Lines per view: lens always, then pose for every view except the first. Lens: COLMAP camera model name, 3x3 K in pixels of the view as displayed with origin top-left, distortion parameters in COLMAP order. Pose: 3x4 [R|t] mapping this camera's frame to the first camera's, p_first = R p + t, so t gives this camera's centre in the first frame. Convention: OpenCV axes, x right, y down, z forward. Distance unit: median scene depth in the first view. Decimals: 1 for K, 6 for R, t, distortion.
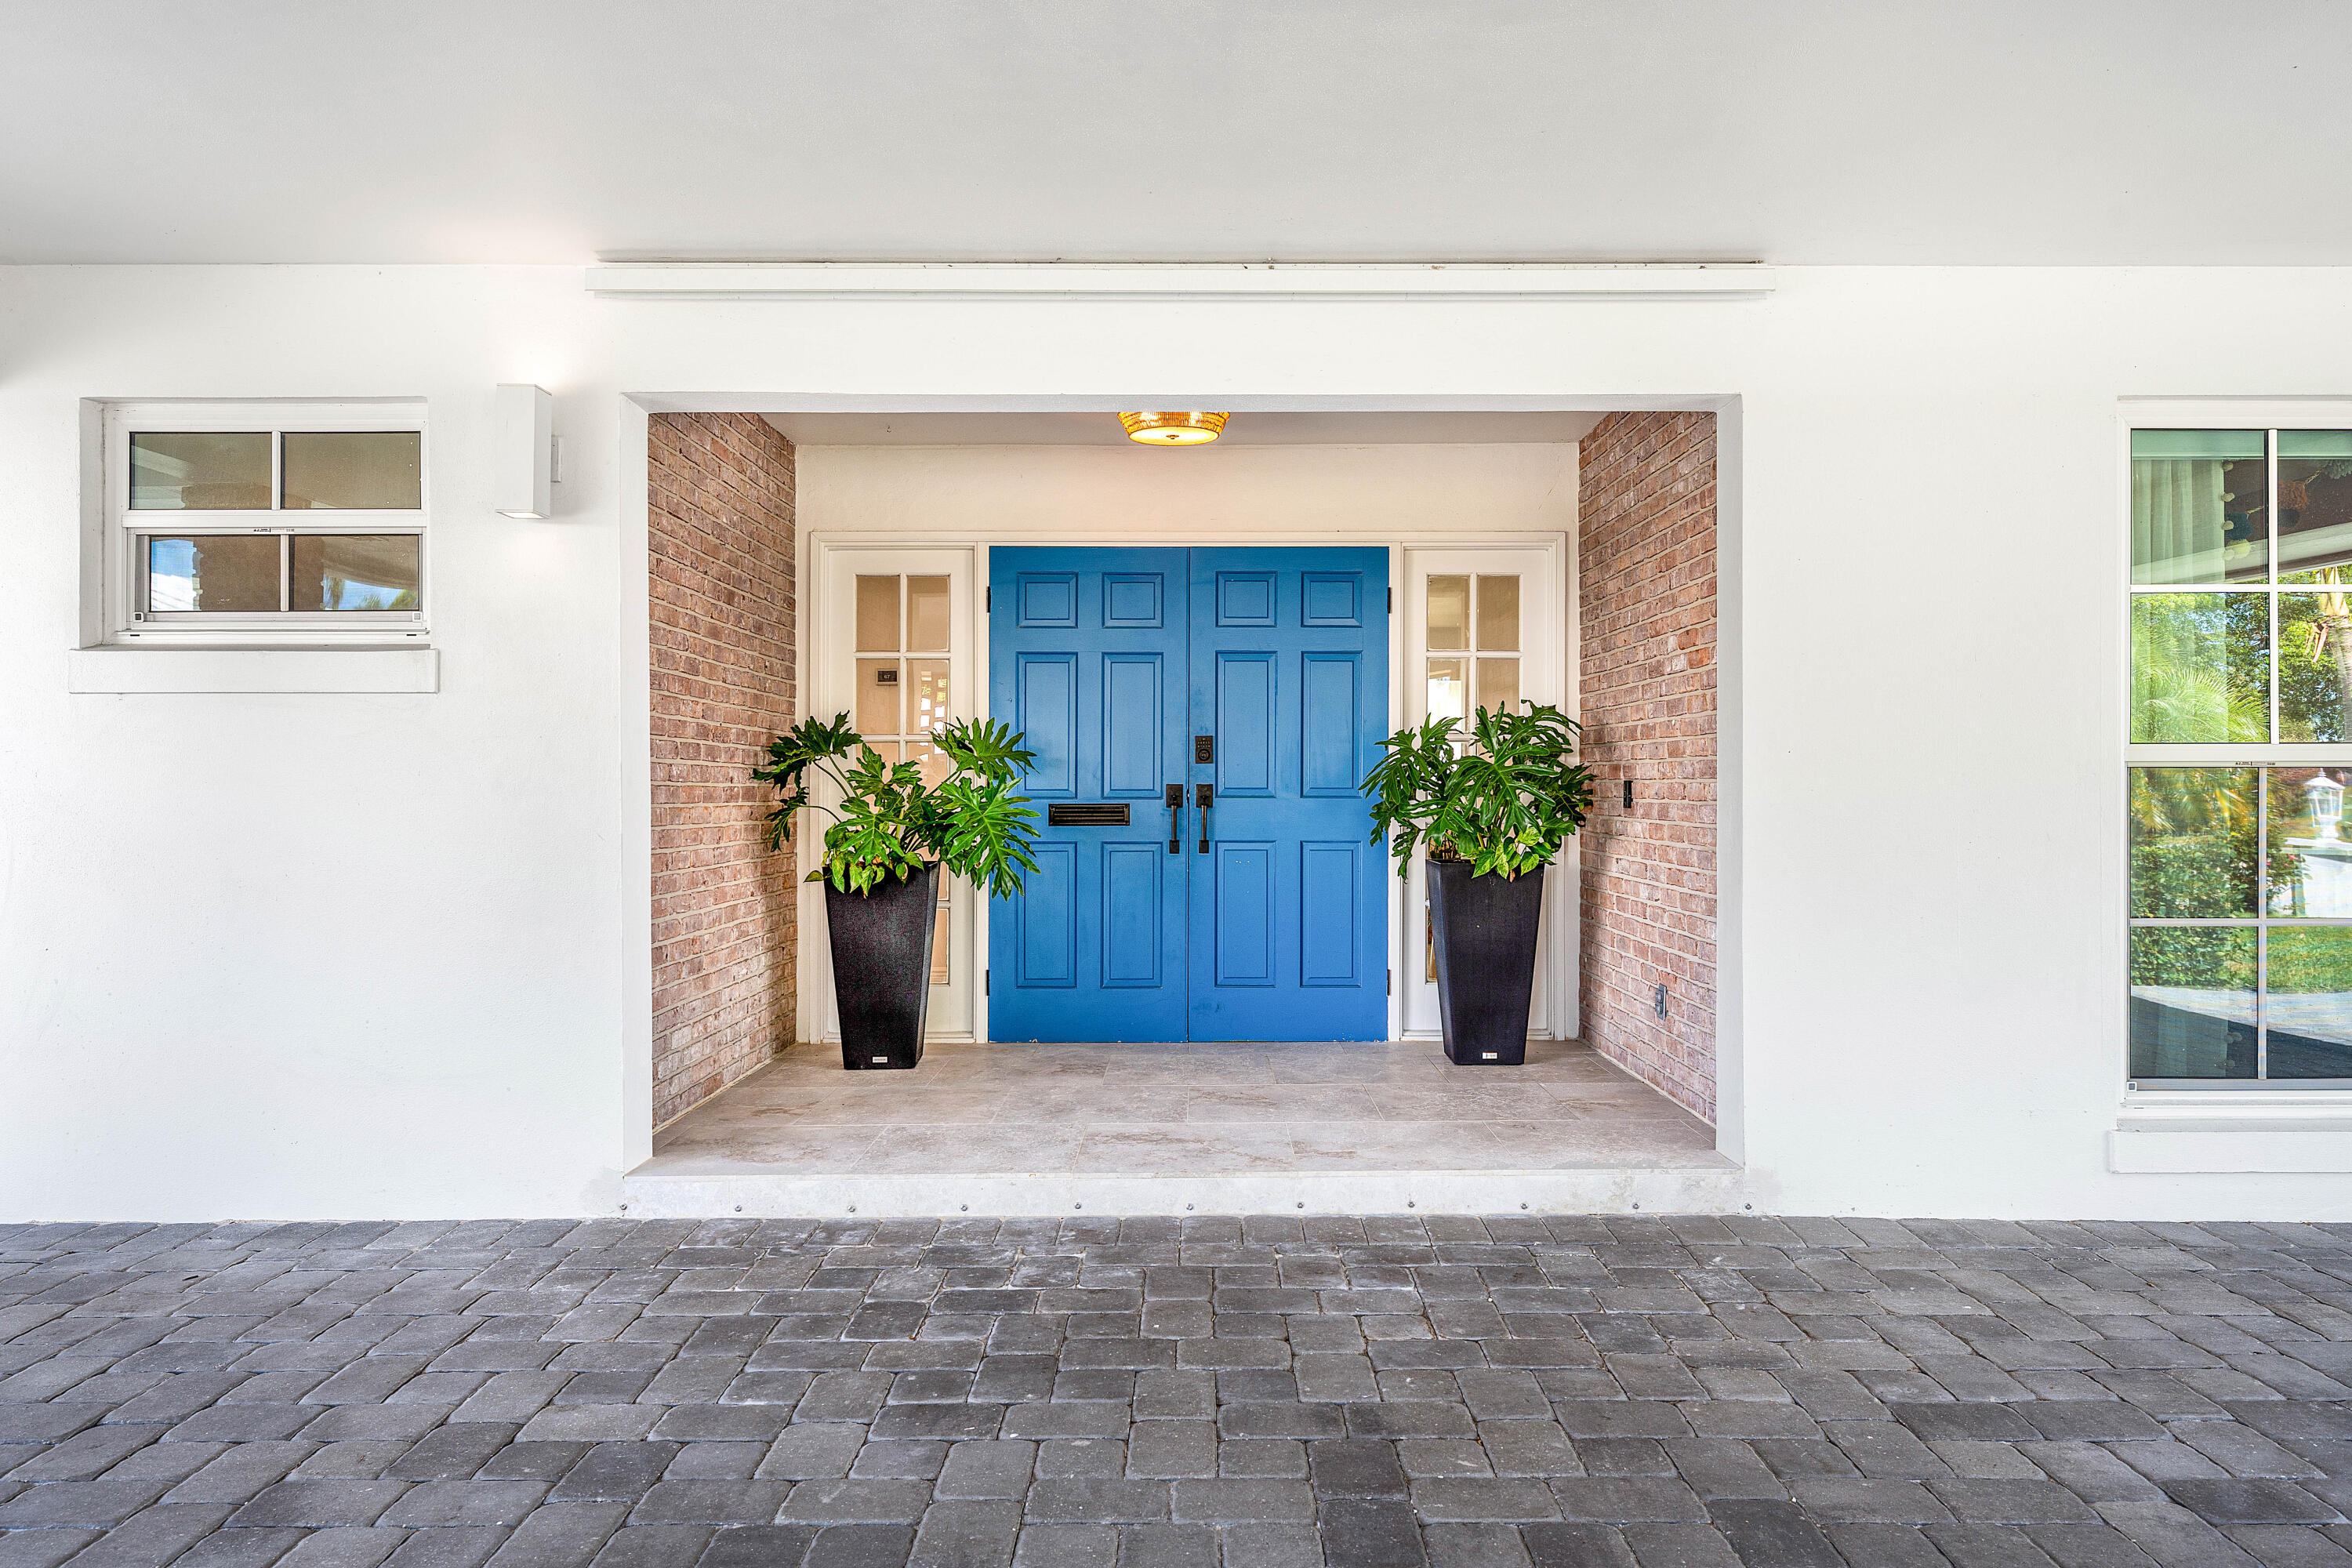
lens RADIAL K [[1583.1, 0, 1190.2], [0, 1583.1, 821.7], [0, 0, 1]] dist [0.003051, -0.001147]
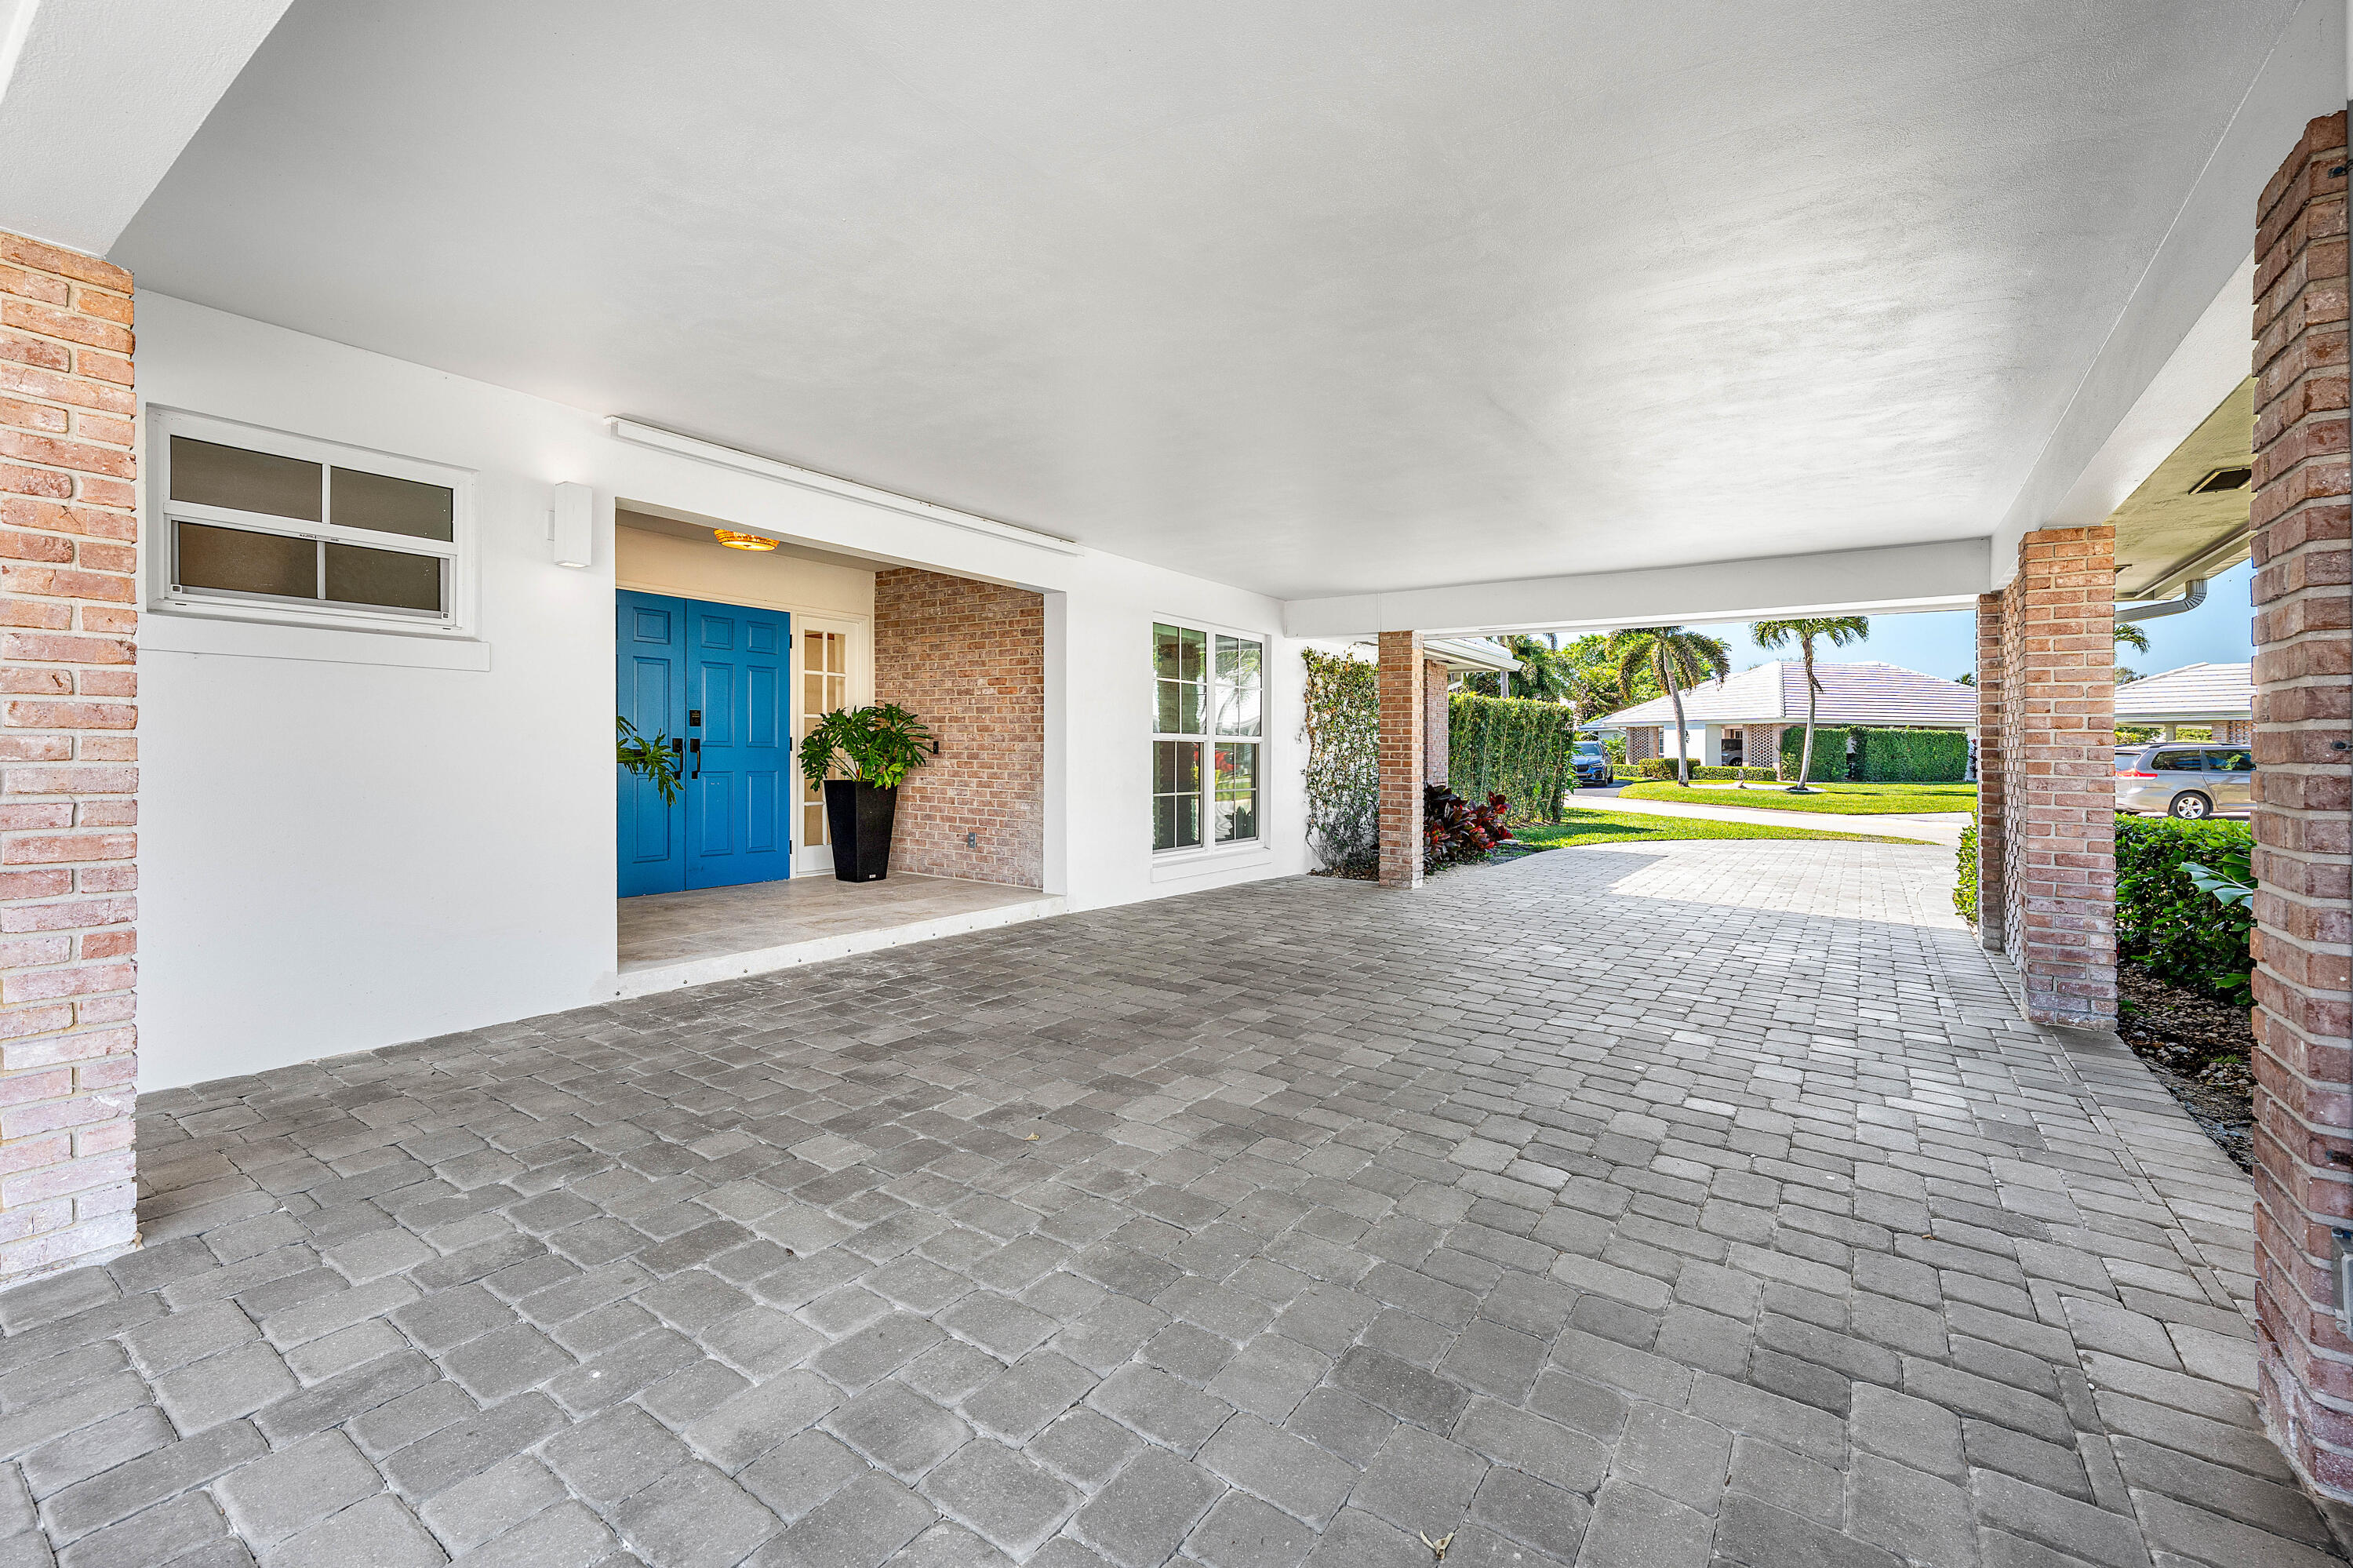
lens RADIAL K [[1010.3, 0, 1172.4], [0, 1010.3, 768.5], [0, 0, 1]] dist [-0.000162, 0.000213]
pose [[0.570964, -0.005144, 0.820959, -0.683934], [0.001518, 0.999985, 0.005210, 0.004302], [-0.820974, -0.001728, 0.570963, -0.053885]]
